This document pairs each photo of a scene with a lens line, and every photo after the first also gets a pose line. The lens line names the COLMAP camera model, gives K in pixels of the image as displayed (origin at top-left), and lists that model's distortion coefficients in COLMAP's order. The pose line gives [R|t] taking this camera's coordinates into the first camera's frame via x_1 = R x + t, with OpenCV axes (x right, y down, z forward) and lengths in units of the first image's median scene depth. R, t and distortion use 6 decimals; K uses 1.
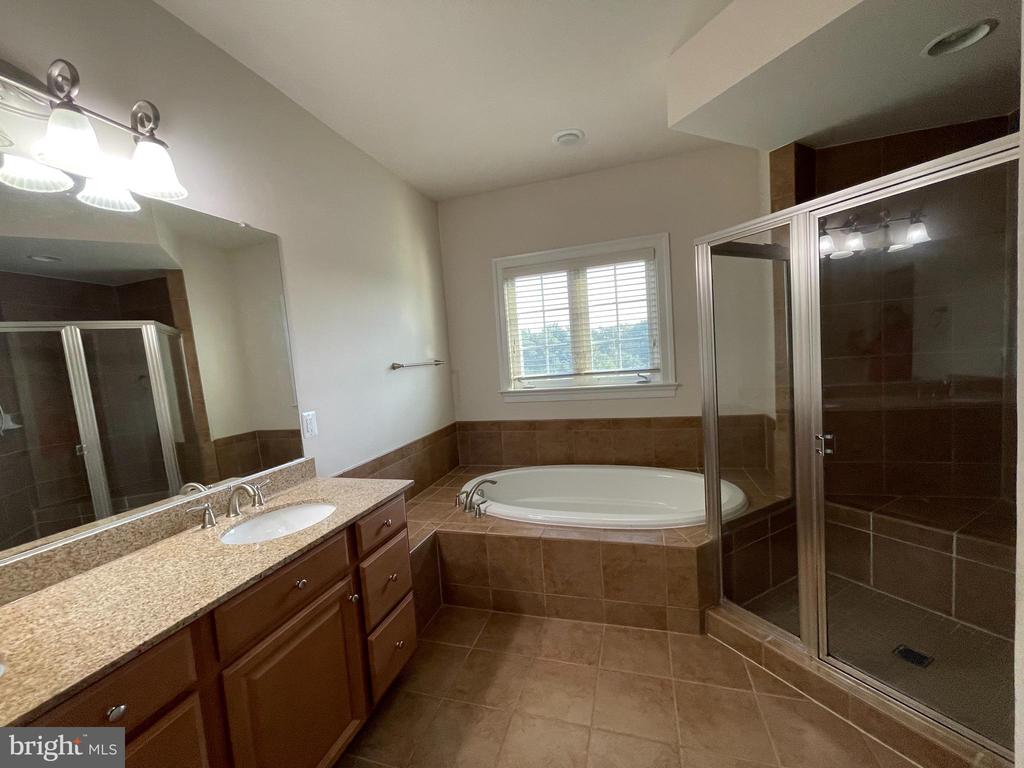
lens RADIAL K [[409.9, 0, 512.5], [0, 409.9, 388.5], [0, 0, 1]] dist [0.000834, 0.000120]
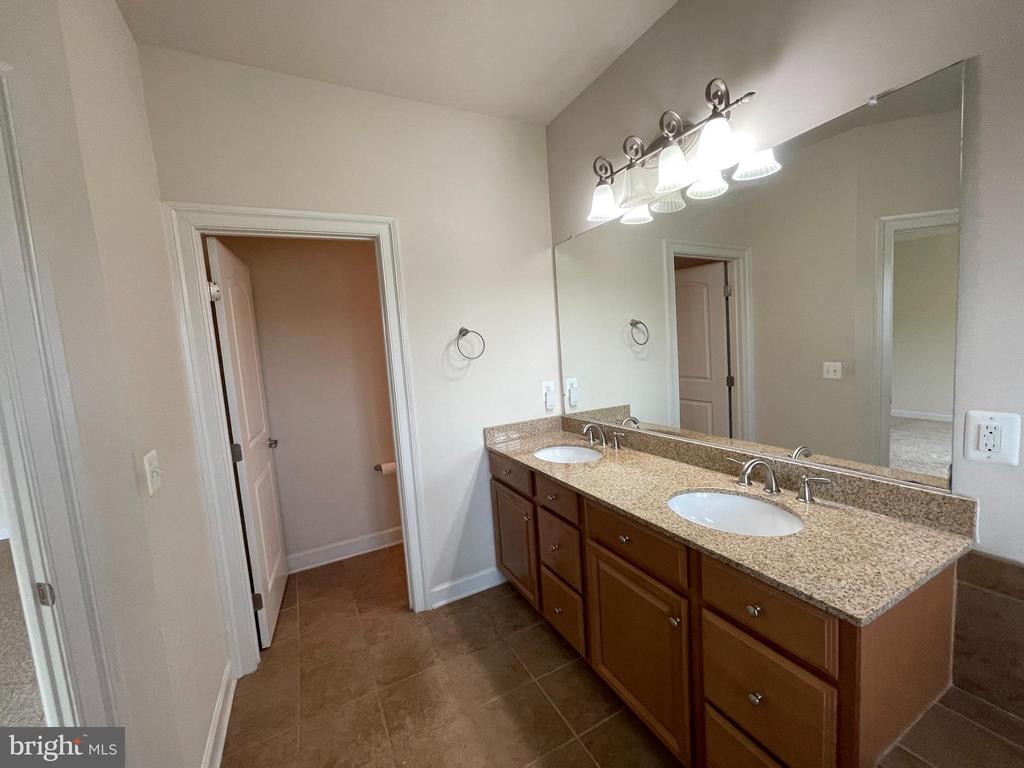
lens RADIAL K [[409.9, 0, 505.6], [0, 409.9, 390.0], [0, 0, 1]] dist [0.000834, 0.000120]
pose [[-0.710379, 0.201557, -0.674342, 0.362097], [0.069375, 0.973504, 0.217892, -0.174521], [0.700392, 0.108003, -0.705539, 1.406877]]
